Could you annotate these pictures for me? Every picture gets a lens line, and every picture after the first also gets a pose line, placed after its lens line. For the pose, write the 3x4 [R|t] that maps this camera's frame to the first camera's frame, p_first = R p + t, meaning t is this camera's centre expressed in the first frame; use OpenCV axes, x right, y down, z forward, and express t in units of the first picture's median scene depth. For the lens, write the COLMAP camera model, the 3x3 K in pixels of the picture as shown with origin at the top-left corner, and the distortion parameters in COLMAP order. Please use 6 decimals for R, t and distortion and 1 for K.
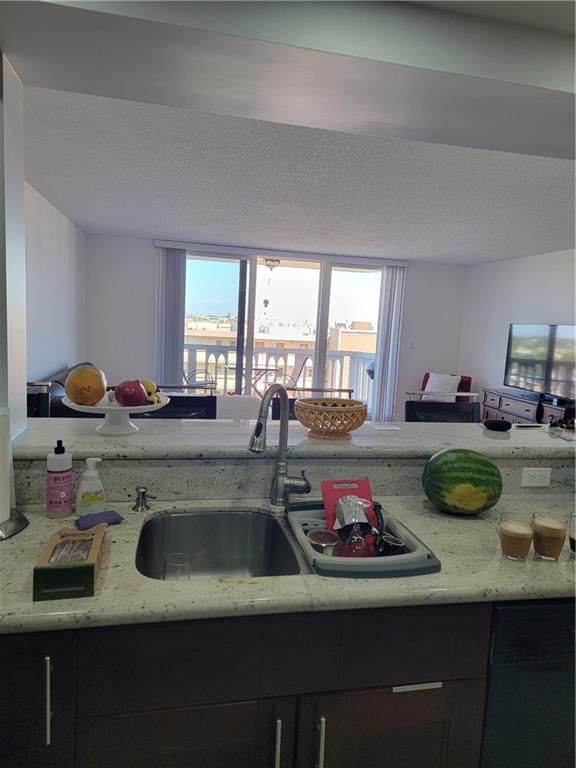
lens RADIAL K [[533.7, 0, 293.2], [0, 533.7, 384.0], [0, 0, 1]] dist [0.067512, -0.057375]
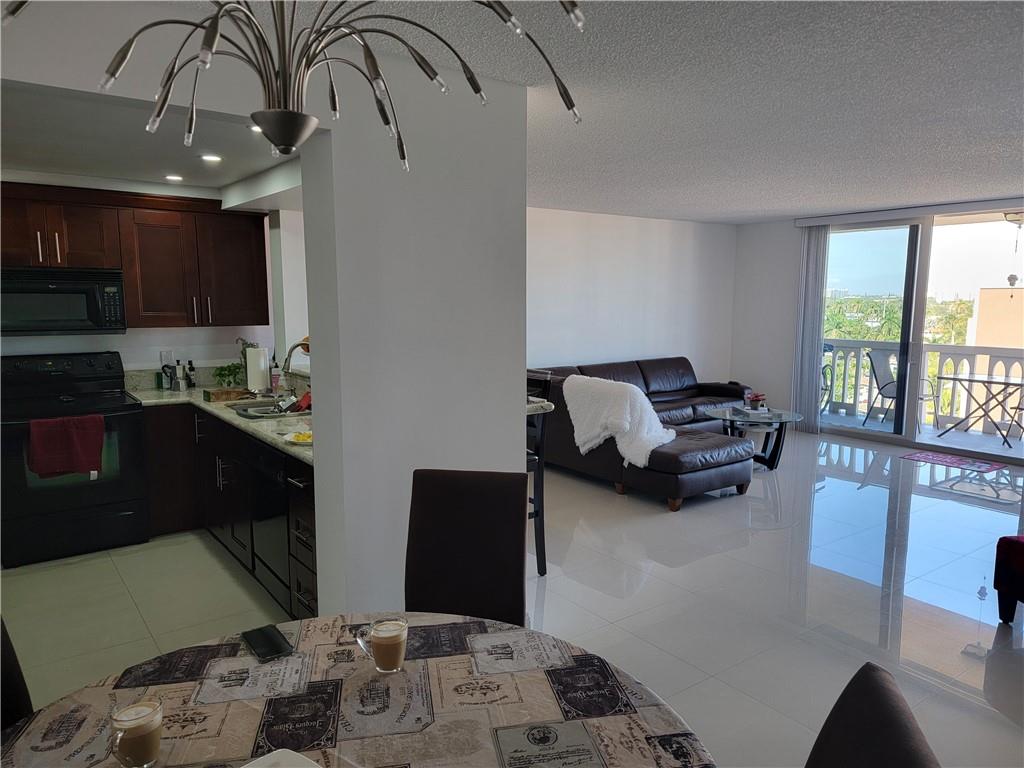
lens RADIAL K [[711.6, 0, 510.1], [0, 711.6, 388.7], [0, 0, 1]] dist [0.067512, -0.057375]
pose [[0.400548, 0.064499, -0.914003, 0.584351], [-0.089419, 0.995510, 0.031064, 0.005190], [0.911902, 0.069287, 0.404517, 0.130942]]
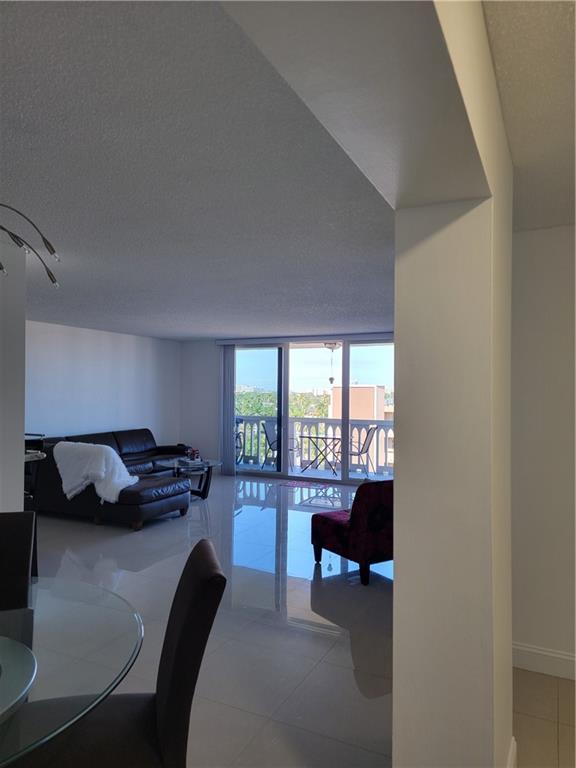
lens RADIAL K [[533.7, 0, 295.7], [0, 533.7, 387.7], [0, 0, 1]] dist [0.067512, -0.057375]
pose [[0.786686, -0.052435, -0.615123, 0.675775], [-0.039115, 0.990151, -0.134428, 0.023256], [0.616113, 0.129813, 0.776887, 0.085967]]
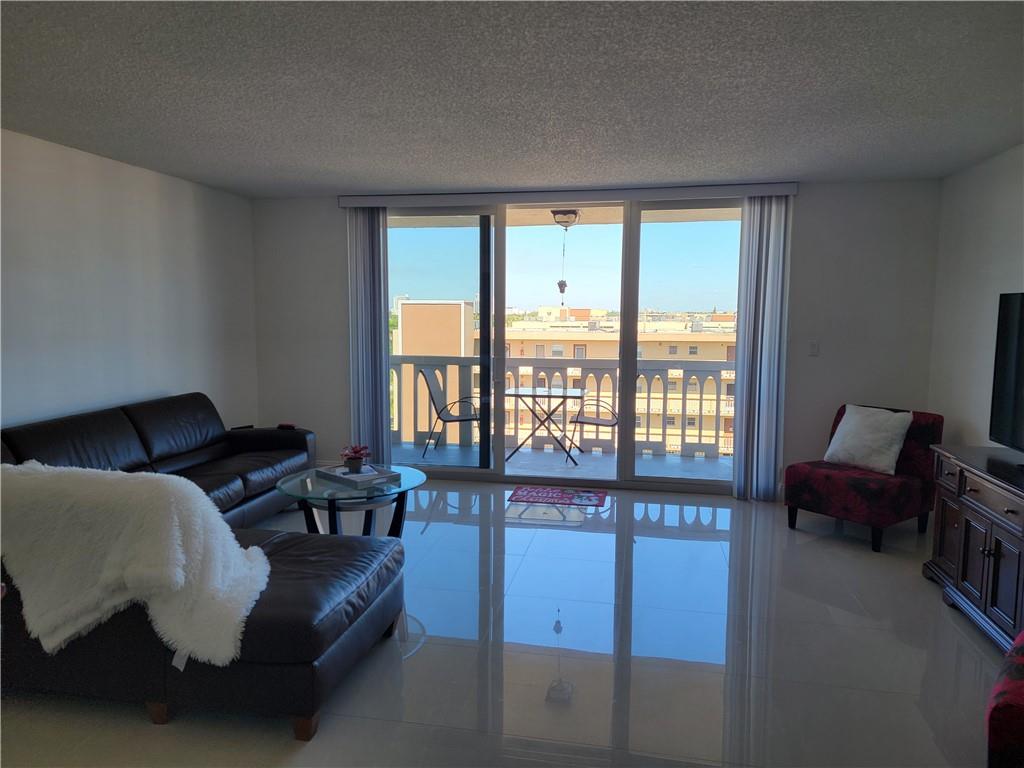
lens RADIAL K [[711.6, 0, 515.5], [0, 711.6, 379.8], [0, 0, 1]] dist [0.067512, -0.057375]
pose [[0.918000, -0.013208, -0.396360, 0.247653], [-0.002035, 0.999275, -0.038013, -0.019061], [0.396575, 0.035703, 0.917308, 0.293502]]
